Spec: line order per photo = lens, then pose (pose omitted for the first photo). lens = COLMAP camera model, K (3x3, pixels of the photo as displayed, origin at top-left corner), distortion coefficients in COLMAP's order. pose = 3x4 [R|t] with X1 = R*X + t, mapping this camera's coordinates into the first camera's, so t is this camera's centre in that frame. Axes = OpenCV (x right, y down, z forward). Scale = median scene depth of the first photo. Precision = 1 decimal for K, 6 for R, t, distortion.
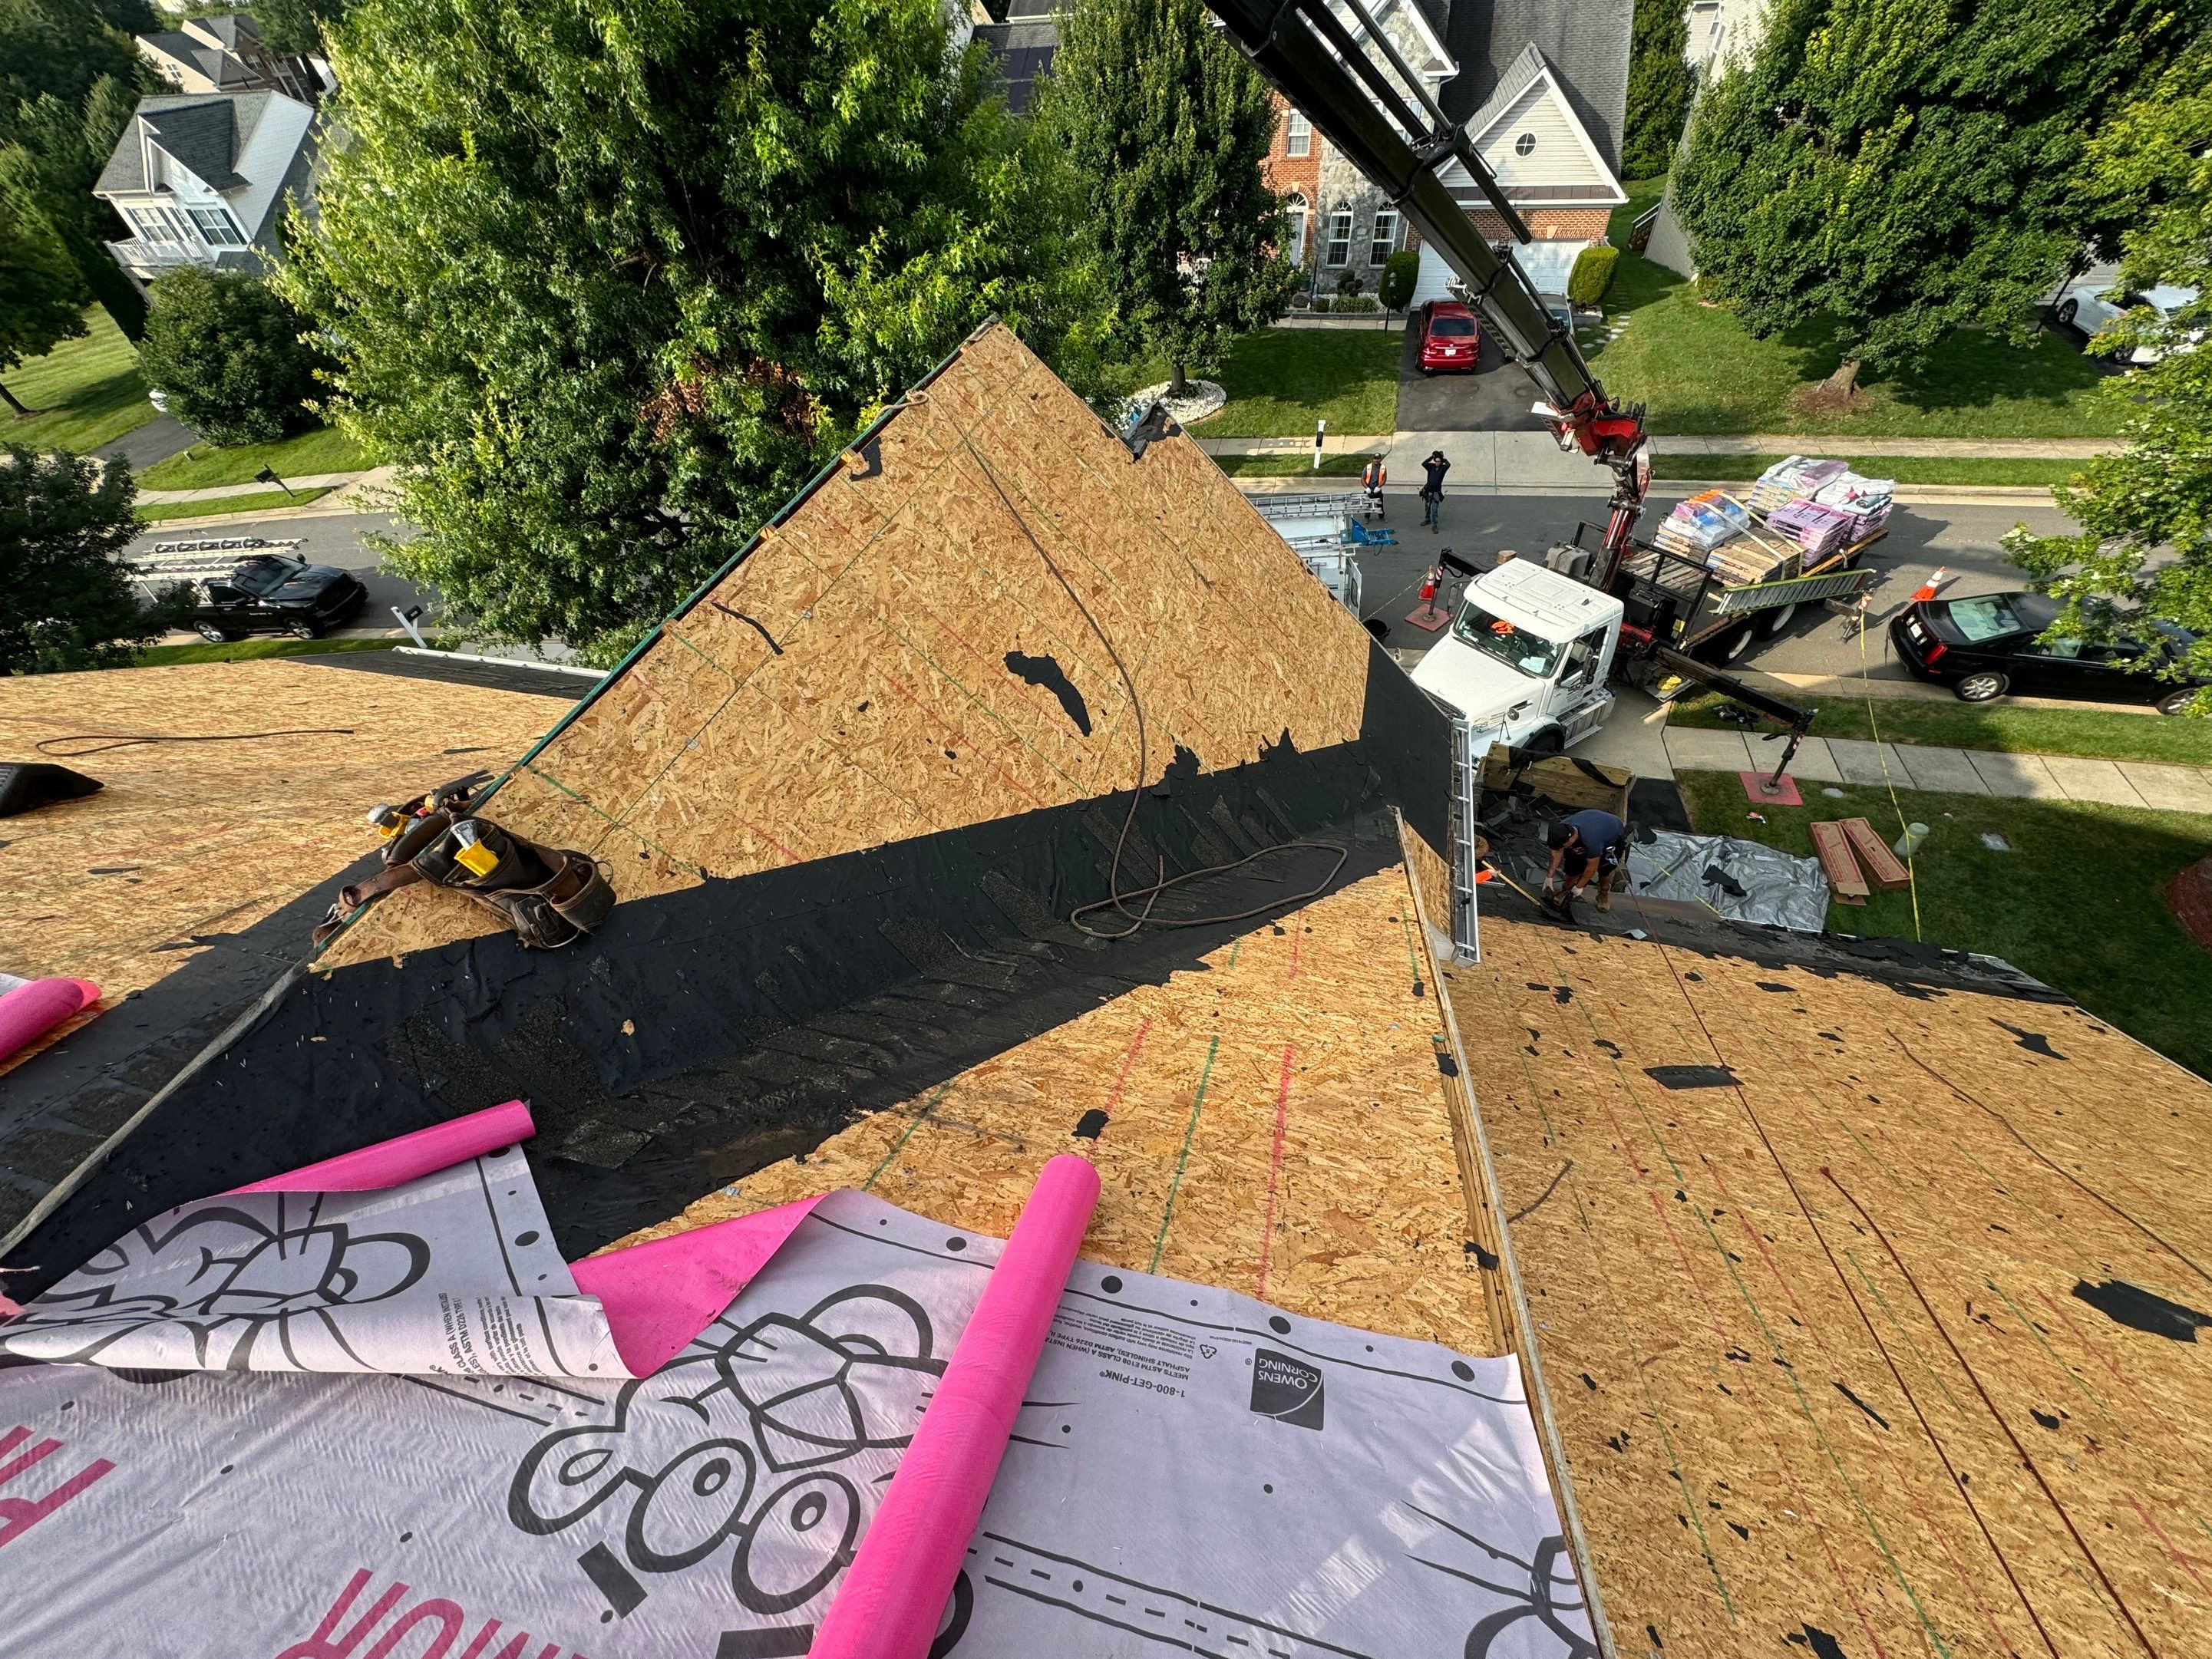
lens RADIAL K [[880.1, 0, 1102.7], [0, 880.1, 827.0], [0, 0, 1]] dist [-0.000753, -0.000154]
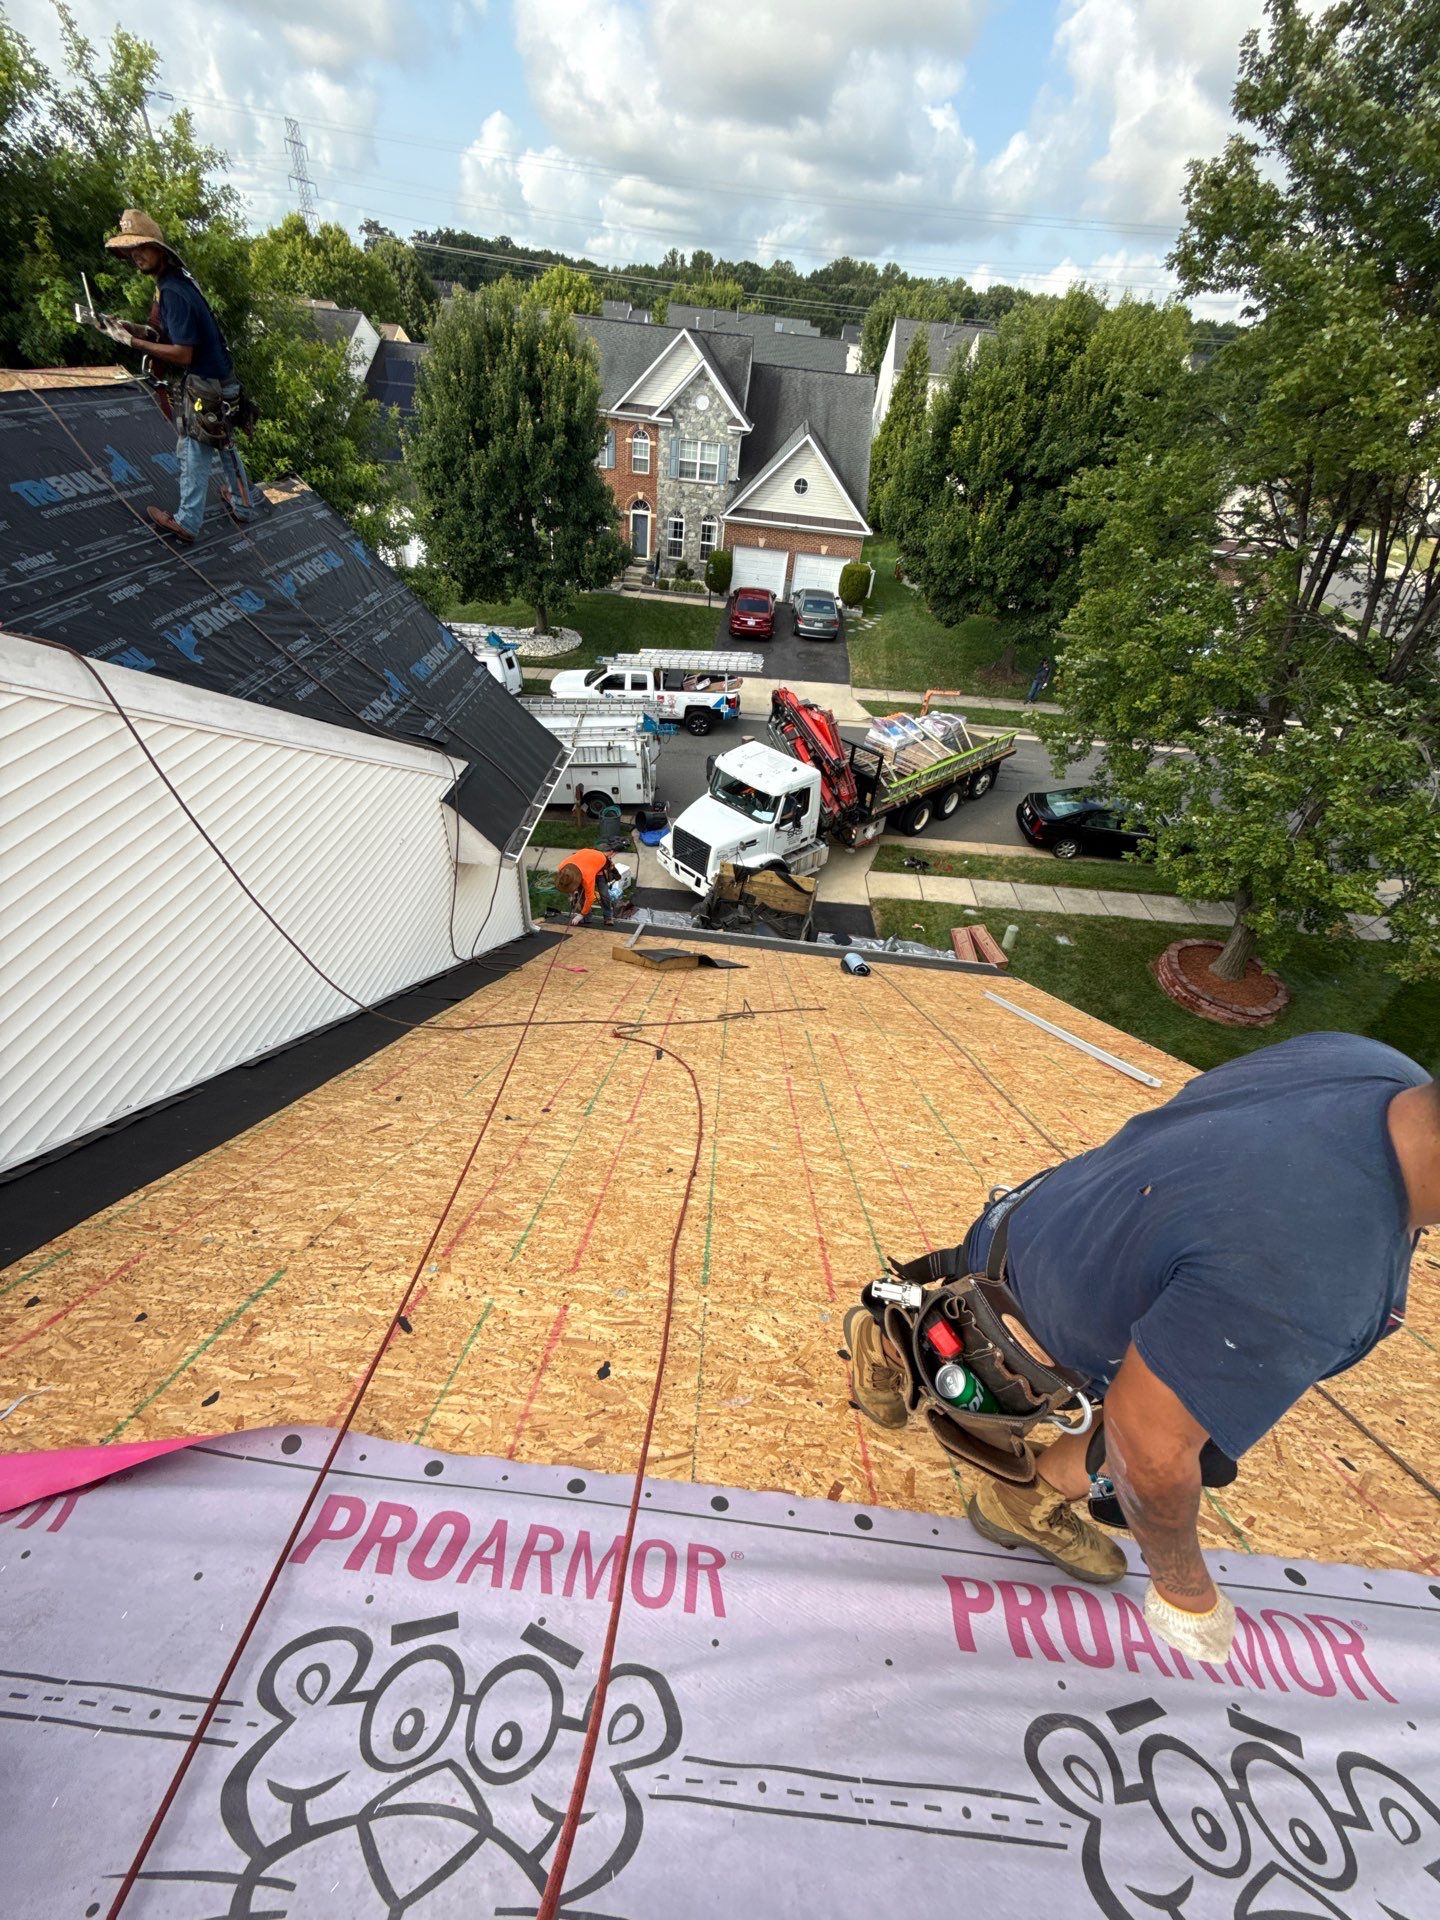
lens RADIAL K [[763.3, 0, 722.0], [0, 763.3, 960.7], [0, 0, 1]] dist [-0.000703, 0.000133]
pose [[0.972771, -0.003229, 0.231746, 0.573793], [0.028012, 0.994211, -0.103732, 0.554885], [-0.230070, 0.107400, 0.967230, -0.301116]]
